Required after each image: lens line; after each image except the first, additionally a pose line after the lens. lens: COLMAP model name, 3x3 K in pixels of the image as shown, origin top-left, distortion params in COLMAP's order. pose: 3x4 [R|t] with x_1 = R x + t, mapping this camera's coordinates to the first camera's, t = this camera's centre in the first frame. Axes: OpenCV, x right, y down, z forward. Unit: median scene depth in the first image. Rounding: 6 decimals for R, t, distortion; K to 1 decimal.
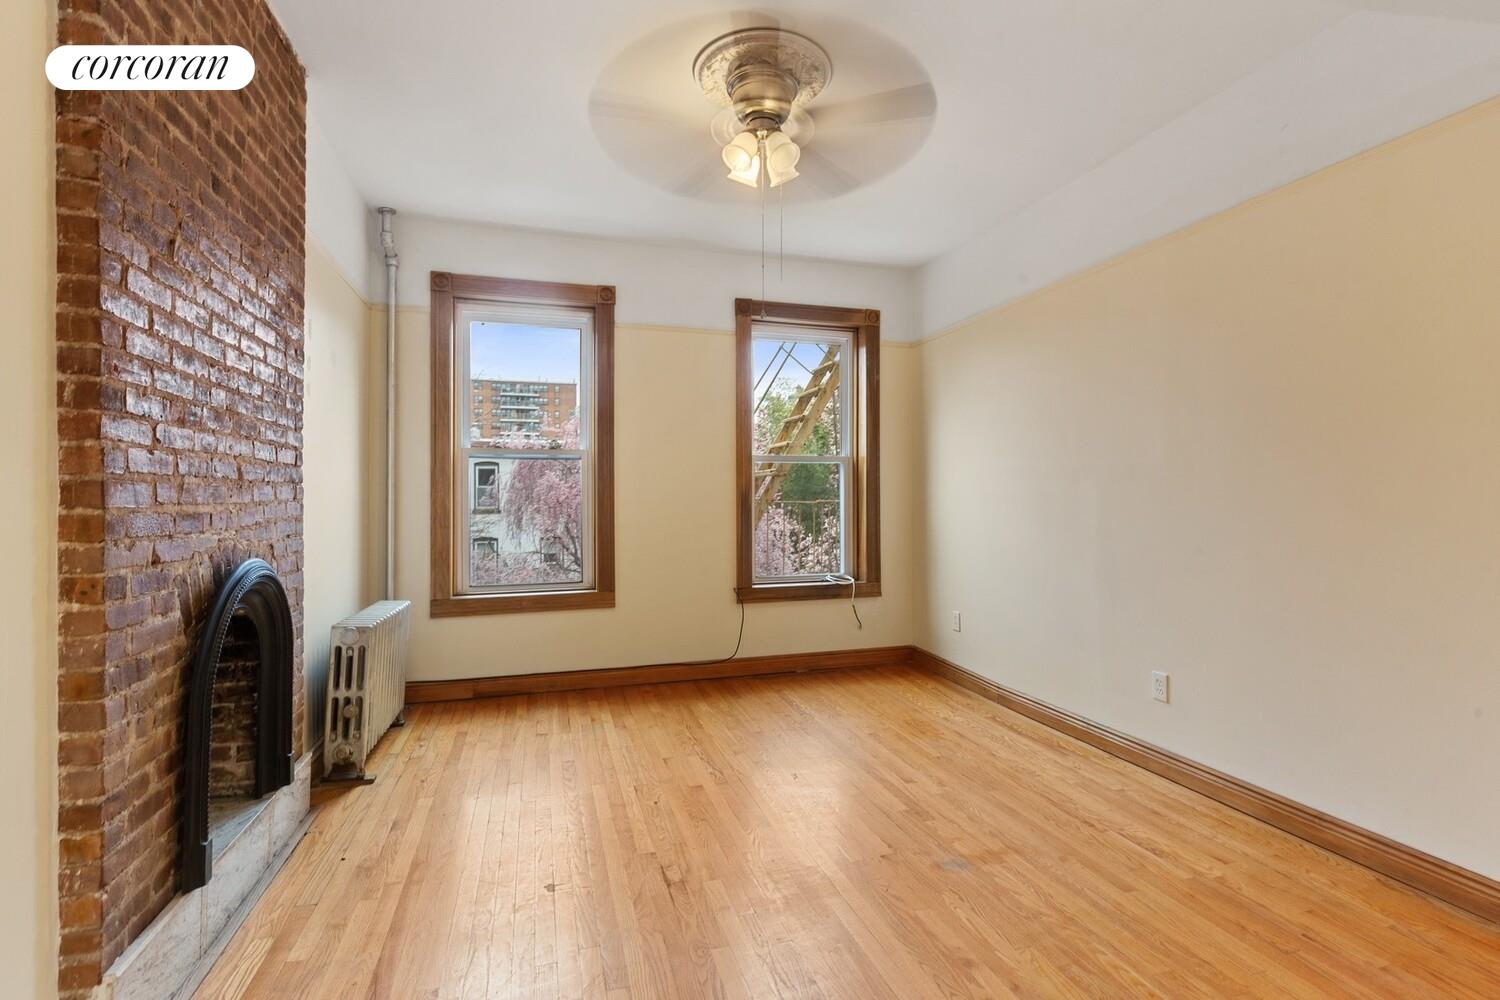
lens RADIAL K [[701.0, 0, 752.0], [0, 701.0, 488.4], [0, 0, 1]] dist [-0.000539, -0.000545]
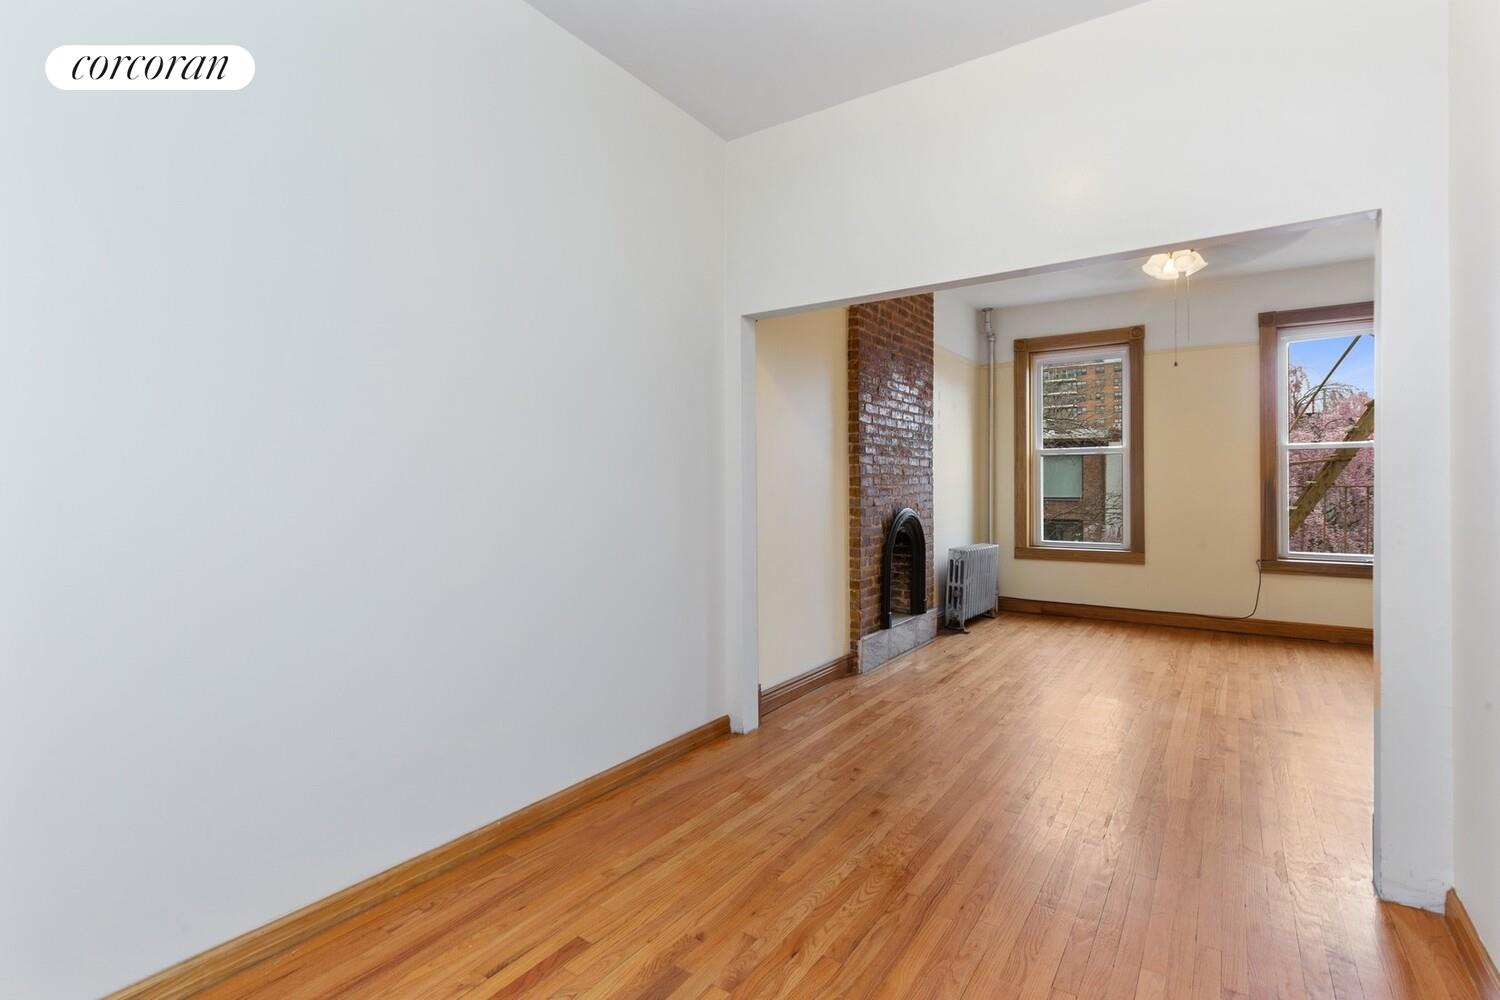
lens RADIAL K [[701.0, 0, 760.1], [0, 701.0, 492.3], [0, 0, 1]] dist [-0.000539, -0.000545]
pose [[0.626001, 0.011893, -0.779732, 0.798868], [0.008542, 0.999719, 0.022106, -0.009852], [0.779776, -0.020499, 0.625723, -0.844487]]
